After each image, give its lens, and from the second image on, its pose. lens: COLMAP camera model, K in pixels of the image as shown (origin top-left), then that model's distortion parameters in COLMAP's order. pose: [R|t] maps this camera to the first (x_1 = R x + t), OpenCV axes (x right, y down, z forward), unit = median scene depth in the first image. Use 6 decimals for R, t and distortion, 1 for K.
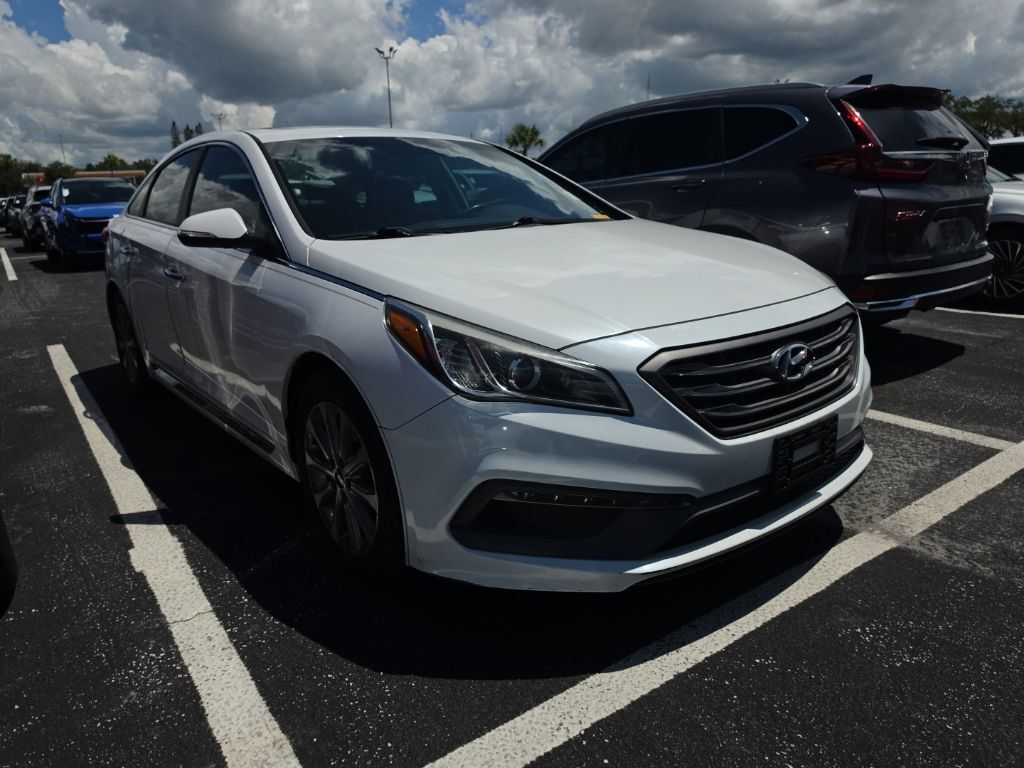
lens RADIAL K [[760.1, 0, 510.1], [0, 760.1, 367.7], [0, 0, 1]] dist [-0.002056, -0.005210]
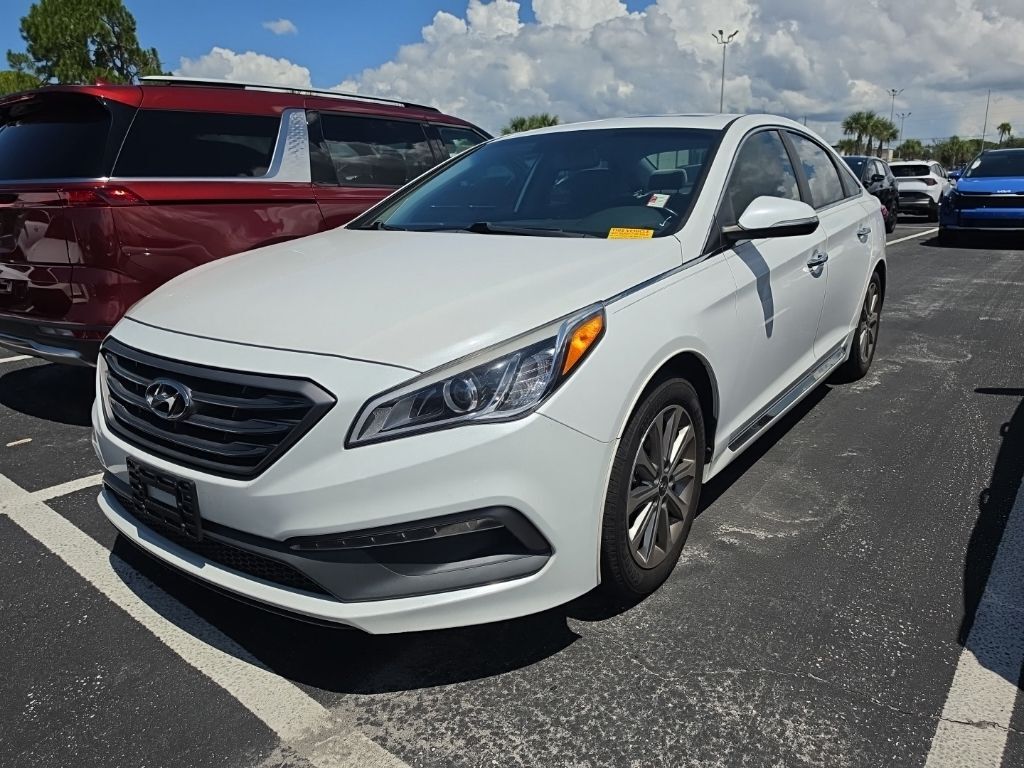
lens RADIAL K [[743.7, 0, 514.8], [0, 743.7, 374.5], [0, 0, 1]] dist [-0.001122, -0.006802]
pose [[0.222997, 0.273402, -0.935694, 1.068485], [-0.214898, 0.950038, 0.226378, -0.272063], [0.950837, 0.150597, 0.270609, 0.940737]]
